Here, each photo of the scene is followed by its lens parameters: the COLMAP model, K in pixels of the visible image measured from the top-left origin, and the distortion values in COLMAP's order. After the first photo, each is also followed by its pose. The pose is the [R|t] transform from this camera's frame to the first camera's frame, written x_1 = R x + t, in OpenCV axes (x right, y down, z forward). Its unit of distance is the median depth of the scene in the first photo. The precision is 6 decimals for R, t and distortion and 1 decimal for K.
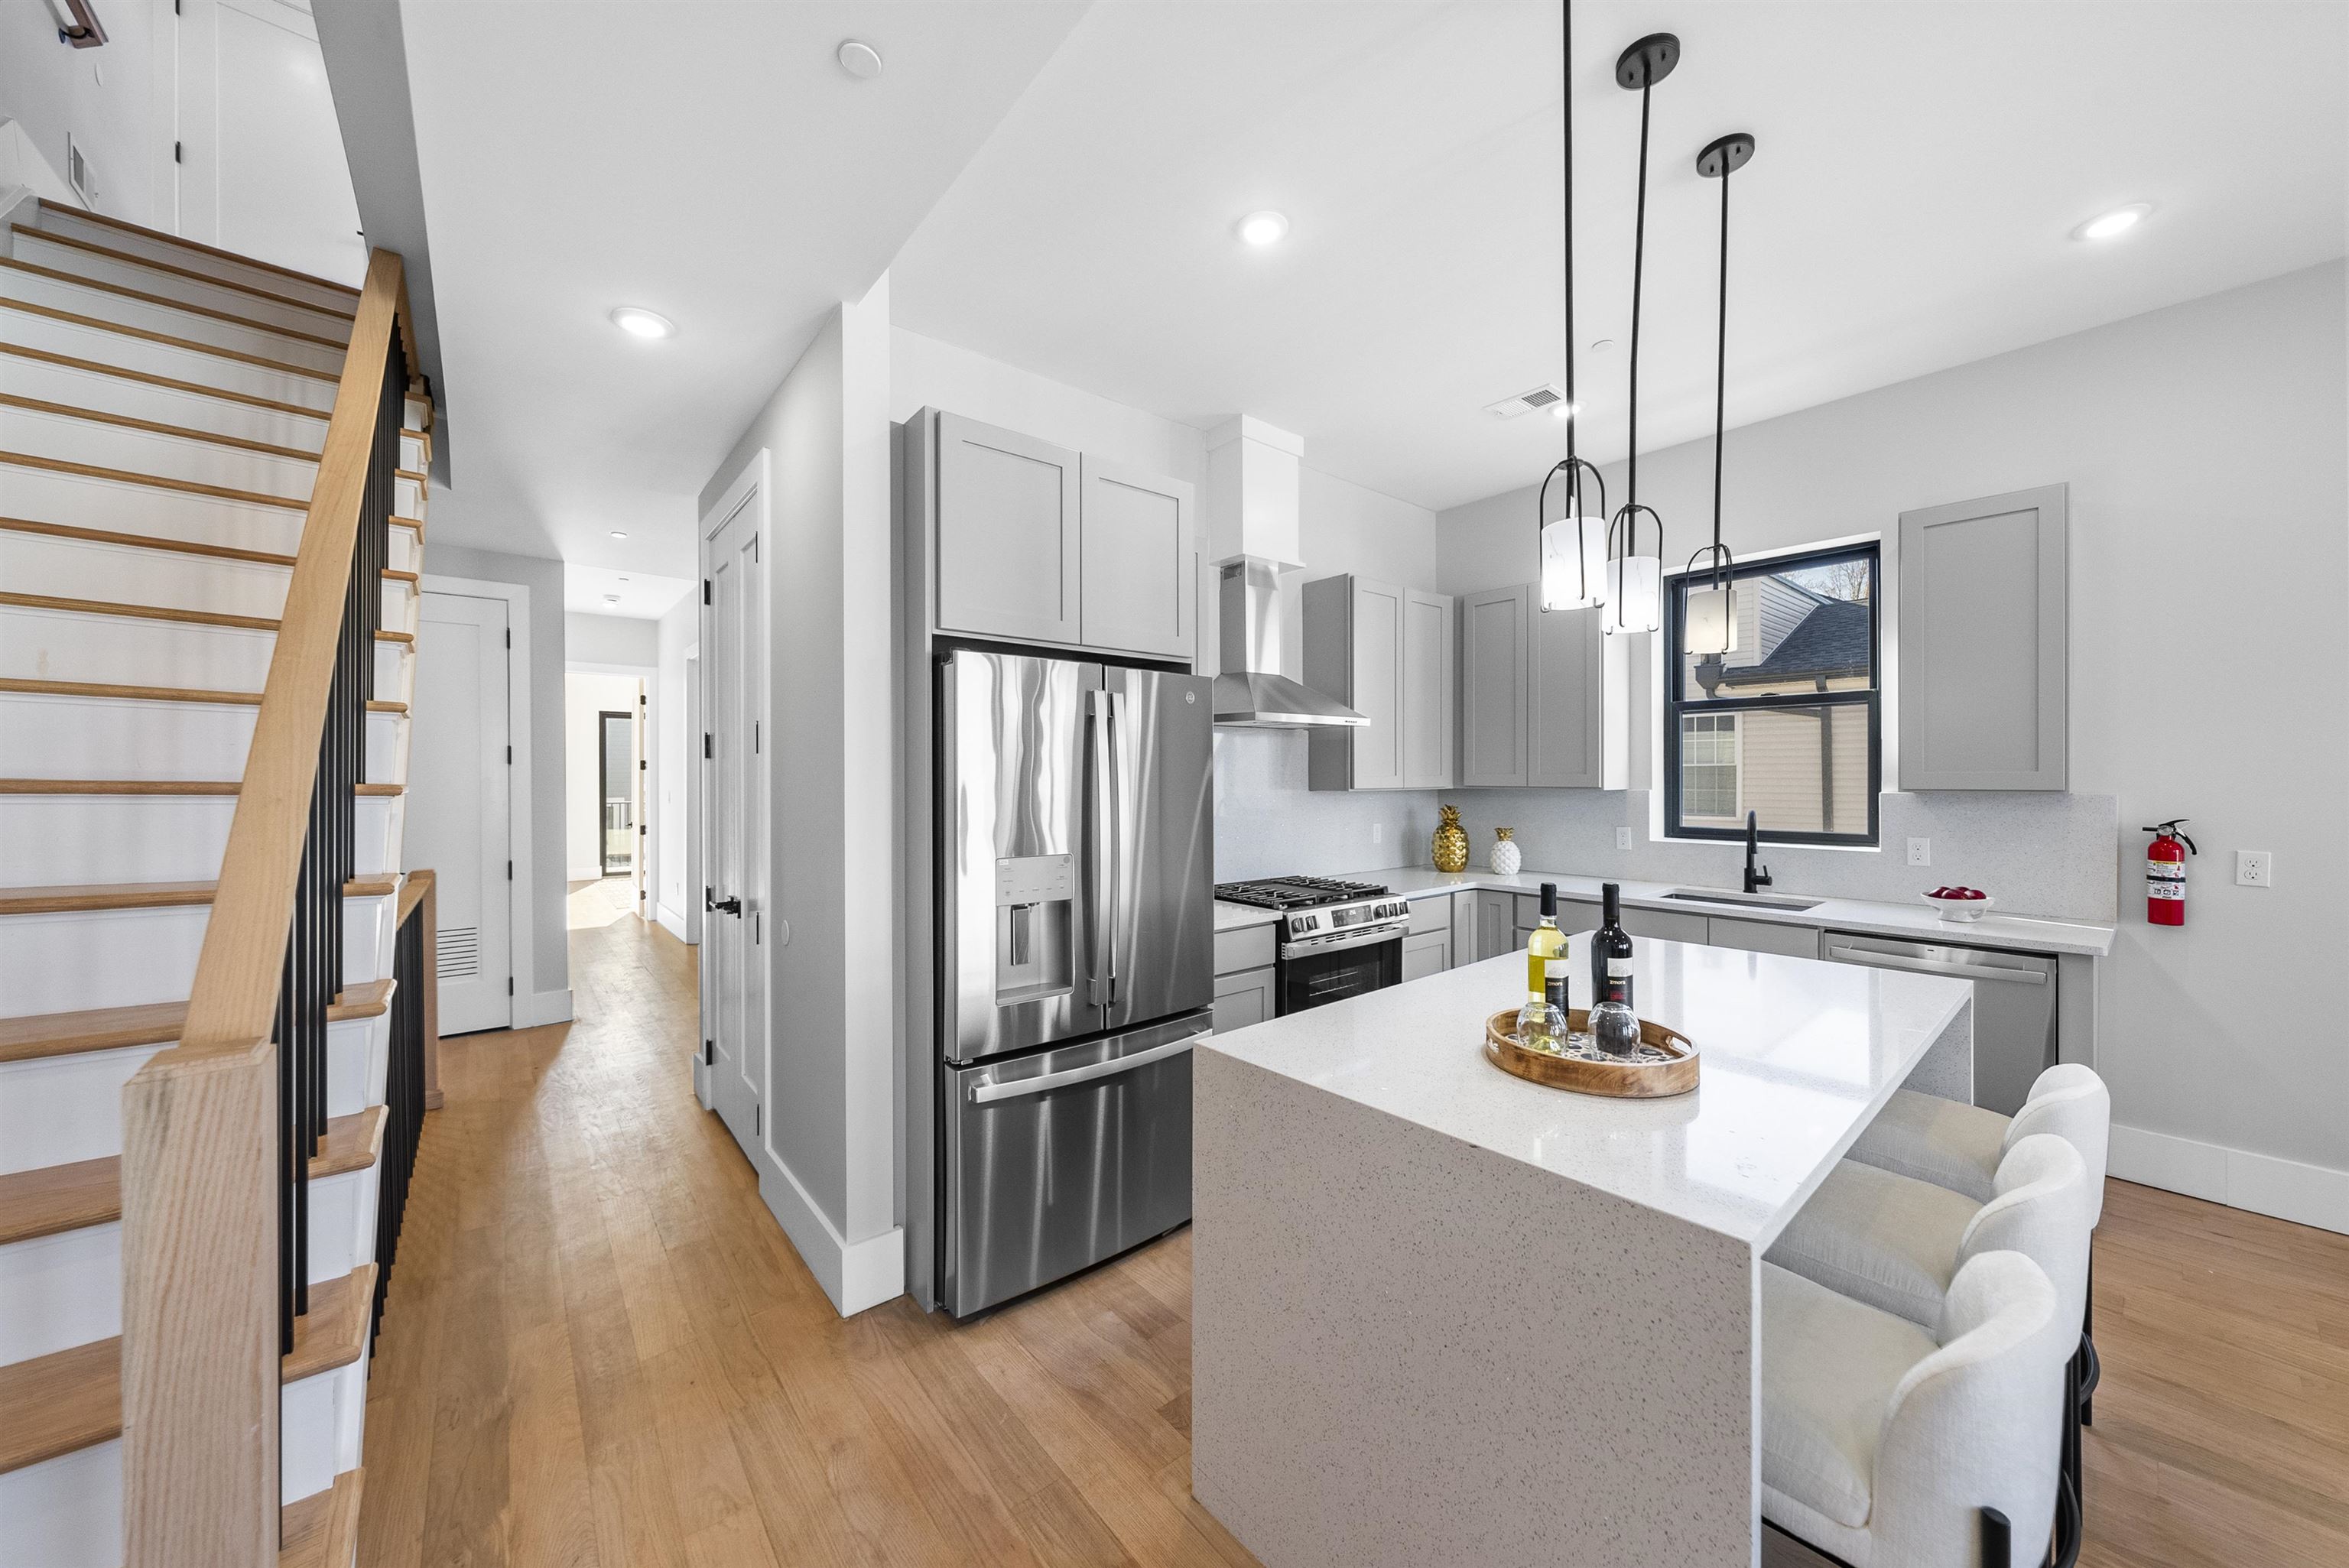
lens RADIAL K [[836.3, 0, 1199.9], [0, 836.3, 784.4], [0, 0, 1]] dist [-0.000660, -0.000058]
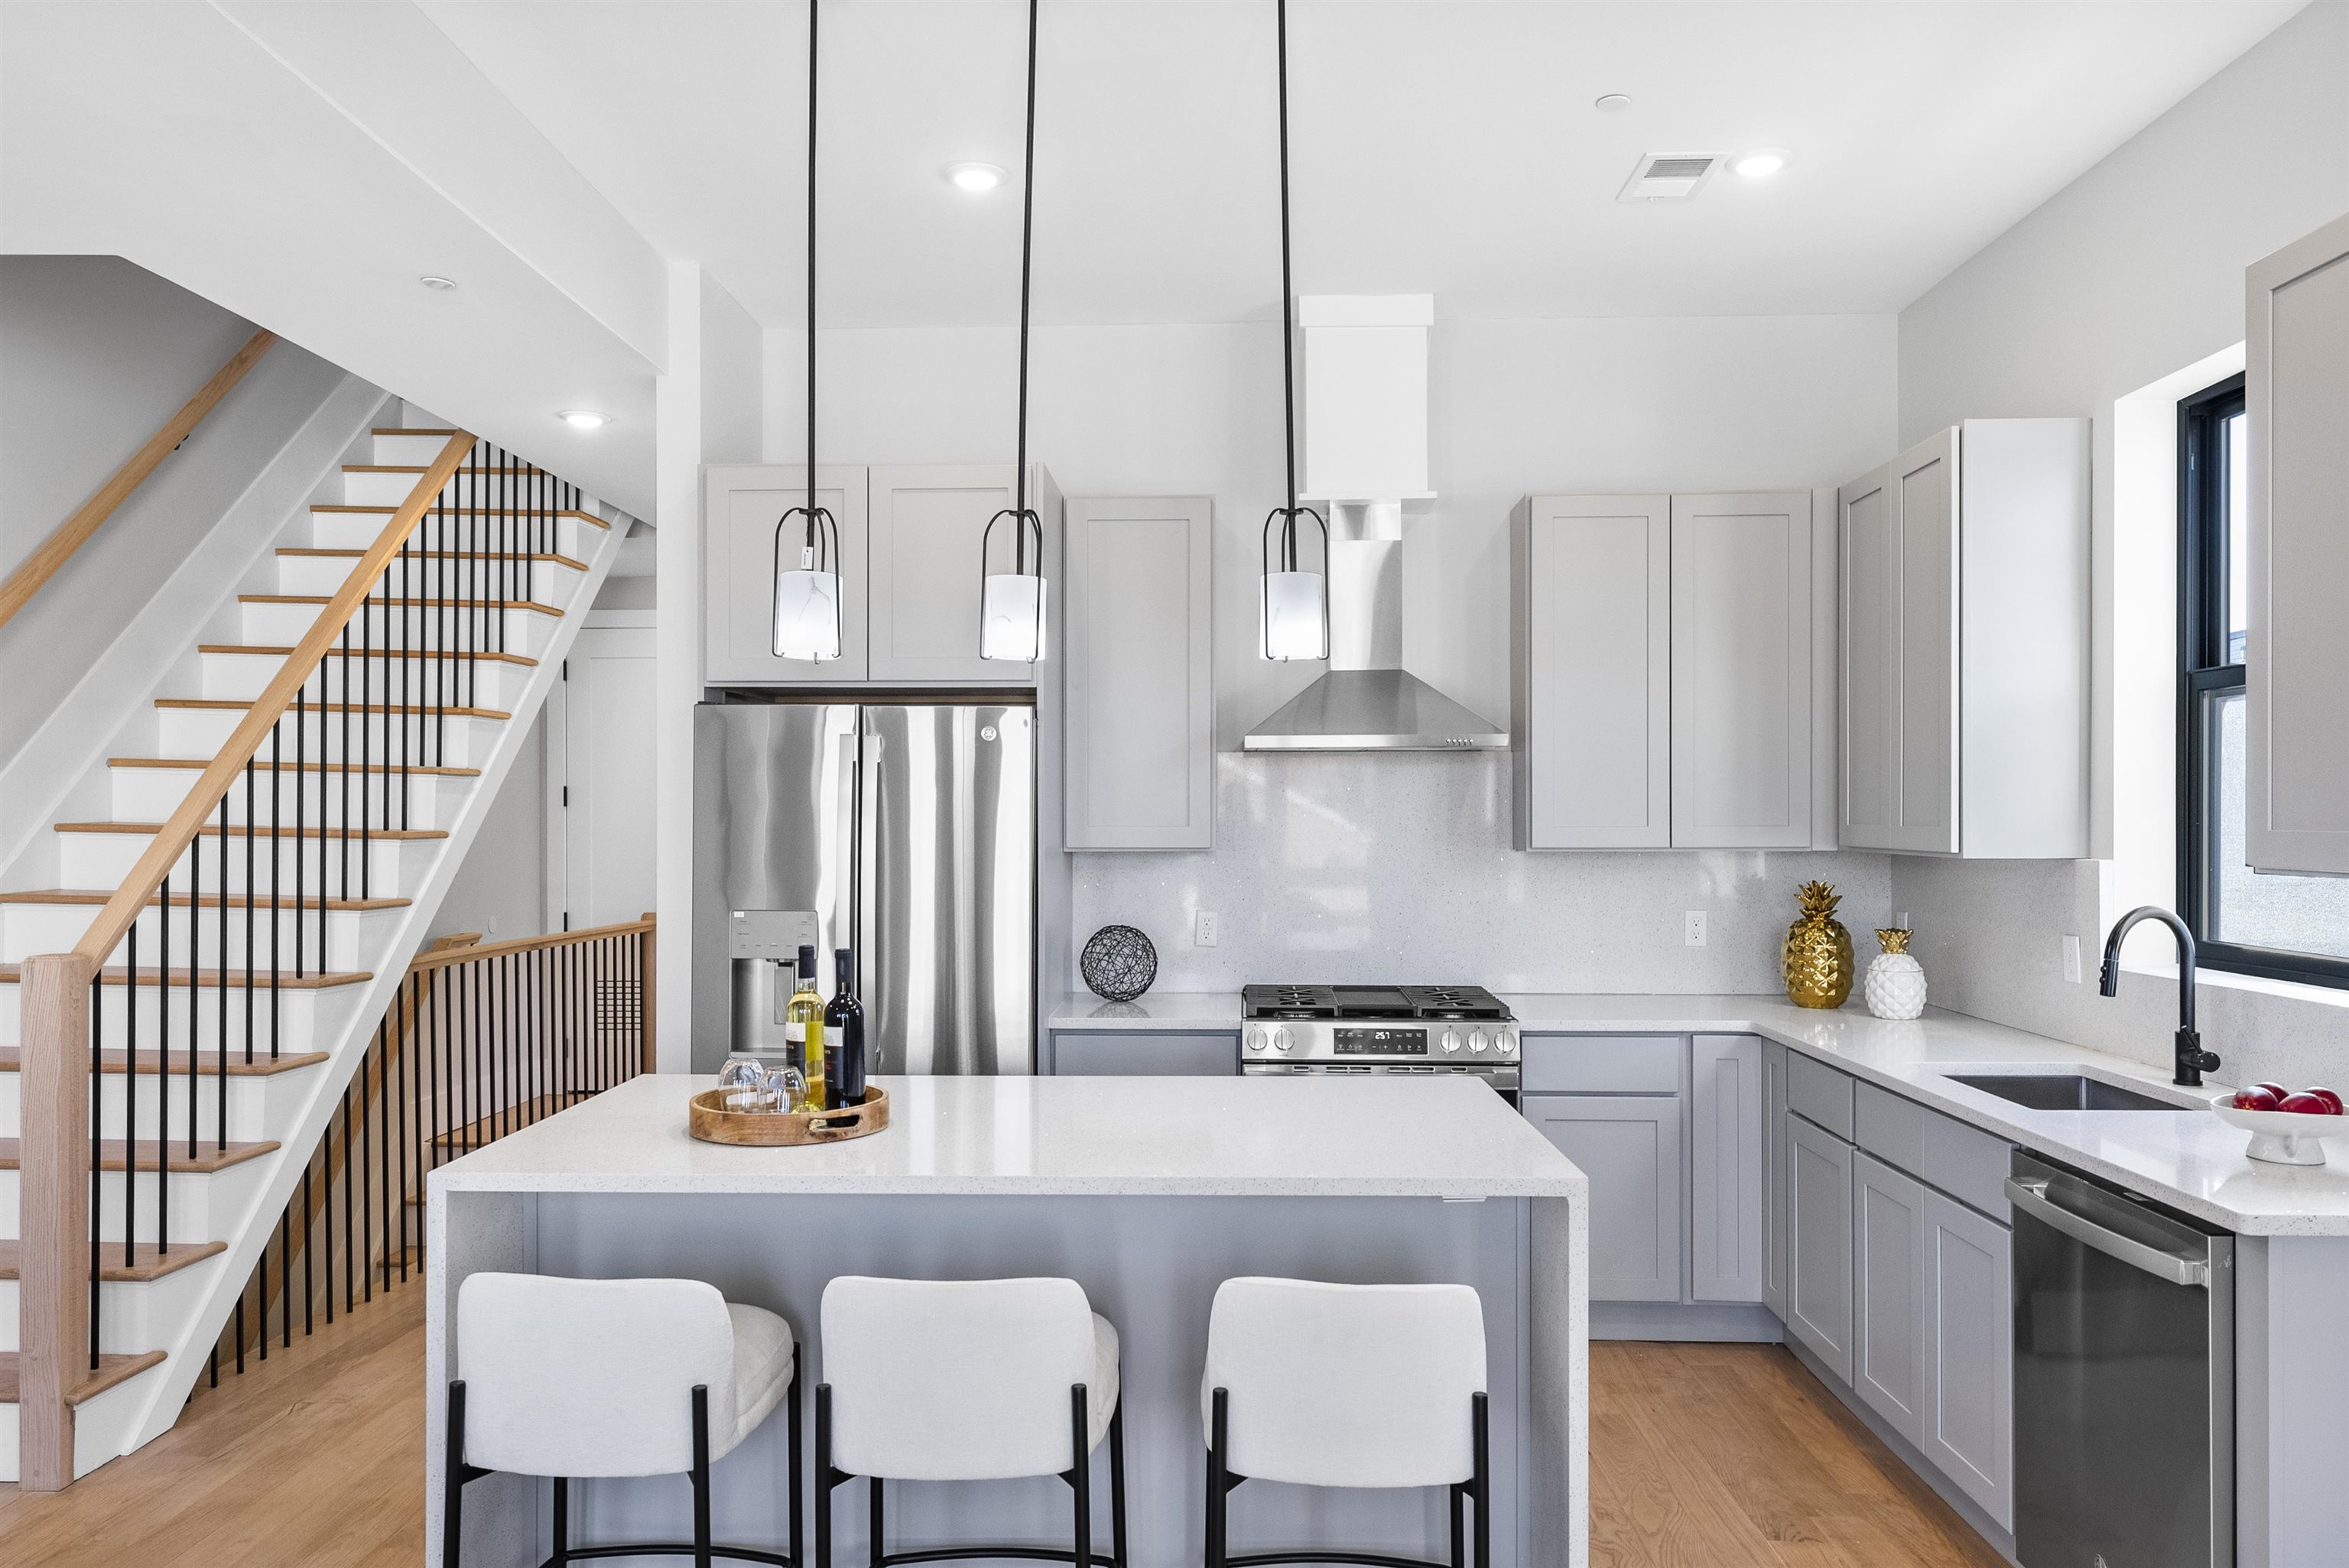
lens RADIAL K [[1622.7, 0, 1178.2], [0, 1622.7, 815.1], [0, 0, 1]] dist [0.020668, 0.001645]
pose [[0.739859, 0.003503, -0.672752, 0.838101], [-0.008644, 0.999953, -0.004299, -0.011830], [0.672706, 0.008996, 0.739855, -0.047001]]
